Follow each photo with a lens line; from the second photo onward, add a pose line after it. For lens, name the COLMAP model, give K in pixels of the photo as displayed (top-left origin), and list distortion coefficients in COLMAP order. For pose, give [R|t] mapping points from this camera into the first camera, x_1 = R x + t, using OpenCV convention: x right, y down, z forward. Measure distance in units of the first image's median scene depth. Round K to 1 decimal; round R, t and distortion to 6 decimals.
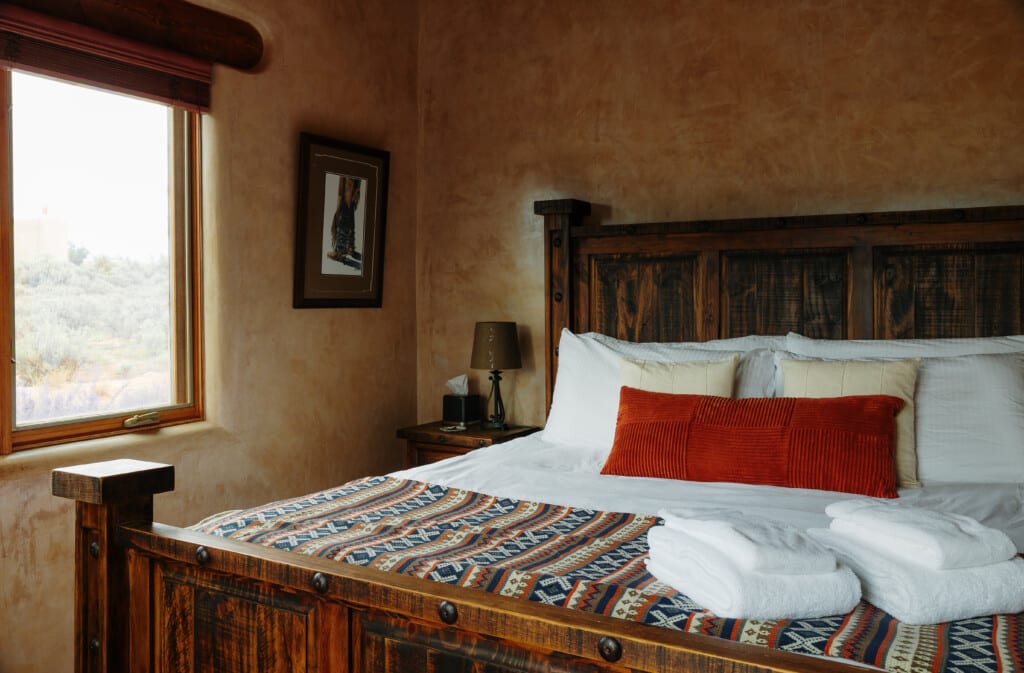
lens RADIAL K [[862.1, 0, 522.5], [0, 862.1, 307.4], [0, 0, 1]] dist [-0.042670, 0.040667]
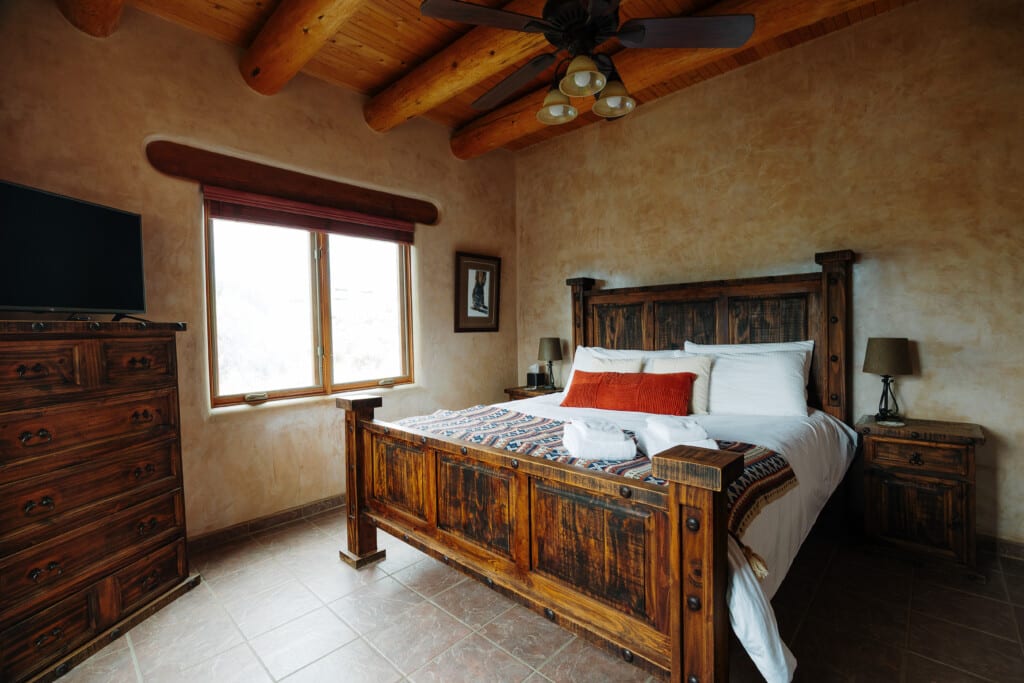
lens RADIAL K [[452.9, 0, 512.8], [0, 452.9, 342.2], [0, 0, 1]] dist [-0.019473, -0.000271]
pose [[0.978267, -0.008791, -0.207164, 0.129609], [0.013444, 0.999688, 0.021065, 0.003566], [0.206914, -0.023392, 0.978079, -0.104004]]
